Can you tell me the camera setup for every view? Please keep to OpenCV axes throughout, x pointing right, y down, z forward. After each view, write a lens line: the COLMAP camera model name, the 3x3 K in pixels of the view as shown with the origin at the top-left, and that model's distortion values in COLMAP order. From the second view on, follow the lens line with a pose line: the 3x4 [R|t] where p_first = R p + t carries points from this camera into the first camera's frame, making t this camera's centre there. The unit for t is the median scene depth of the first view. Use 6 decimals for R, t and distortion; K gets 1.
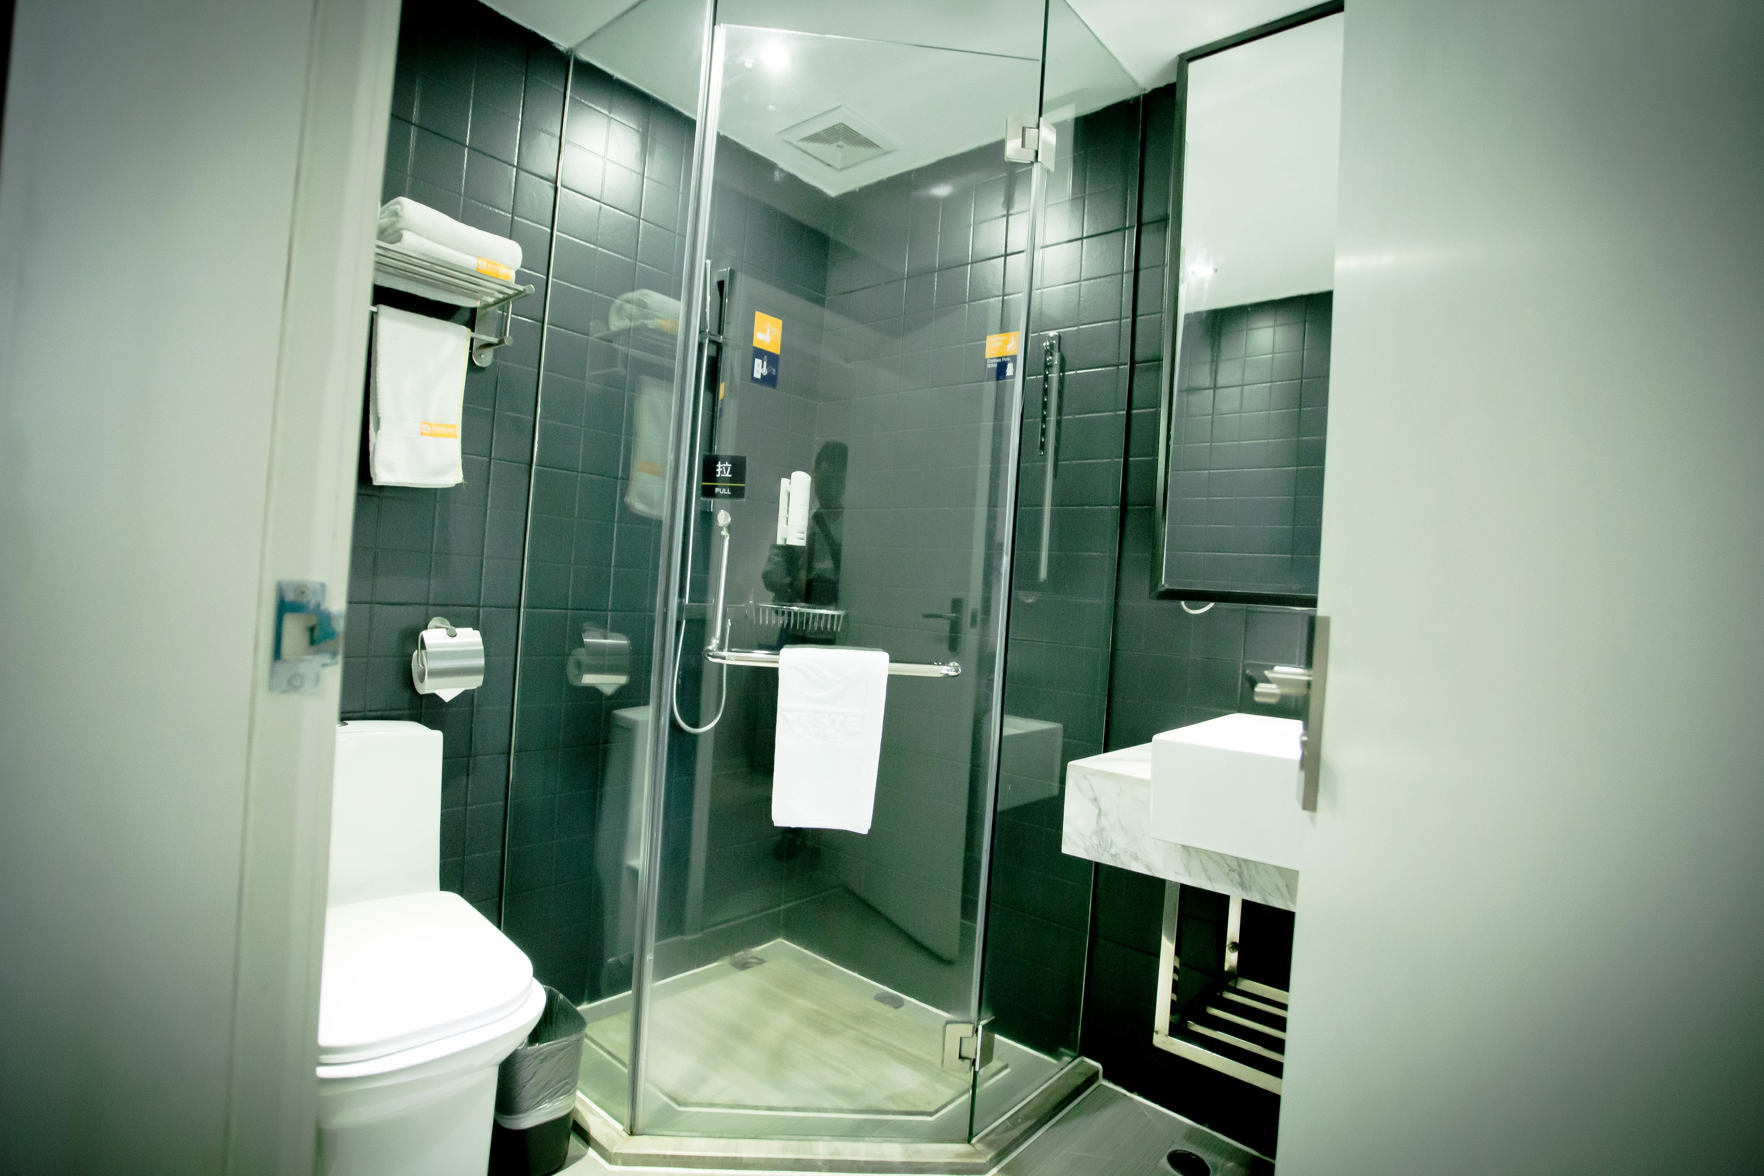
lens RADIAL K [[866.5, 0, 880.3], [0, 866.5, 588.5], [0, 0, 1]] dist [-0.077979, 0.030177]
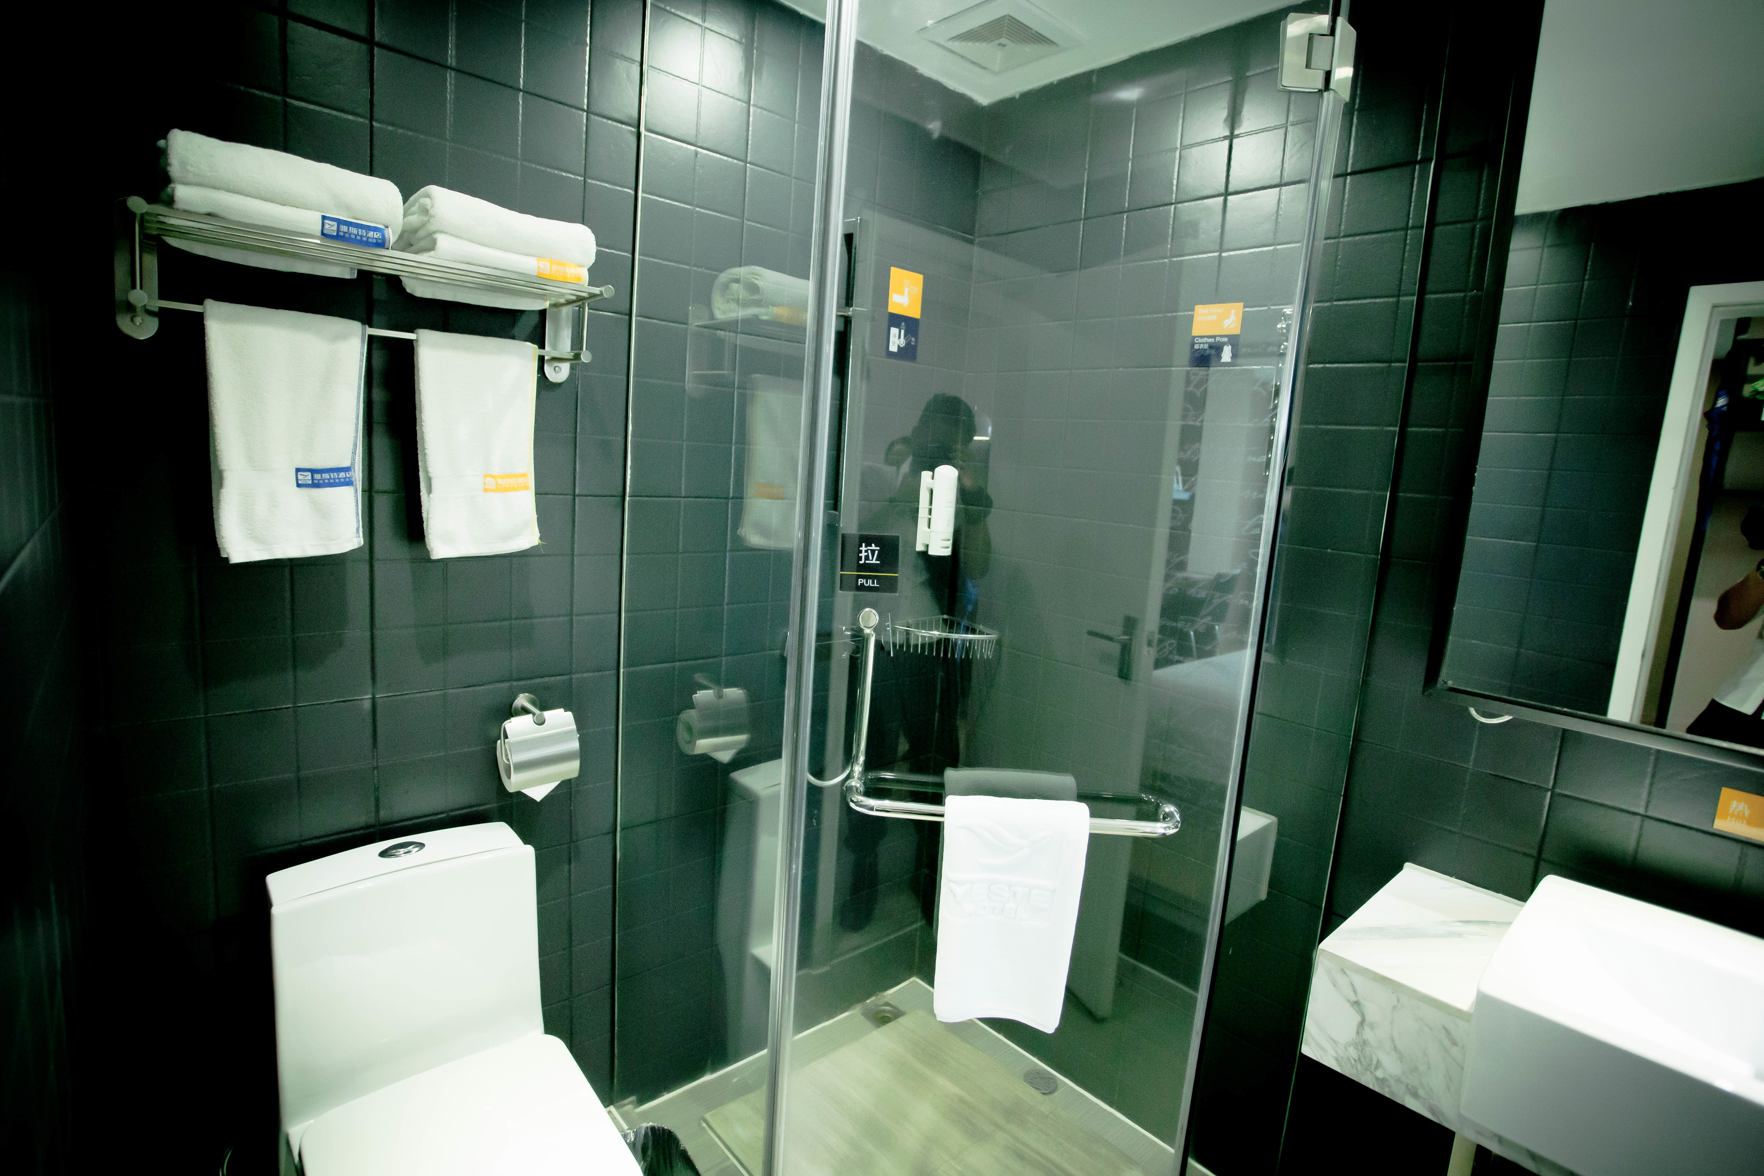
lens RADIAL K [[866.5, 0, 880.3], [0, 866.5, 588.5], [0, 0, 1]] dist [-0.077979, 0.030177]
pose [[0.992226, 0.016043, -0.123414, -0.061935], [0.001721, 0.989793, 0.142502, -0.167661], [0.124441, -0.141607, 0.982070, 0.206521]]
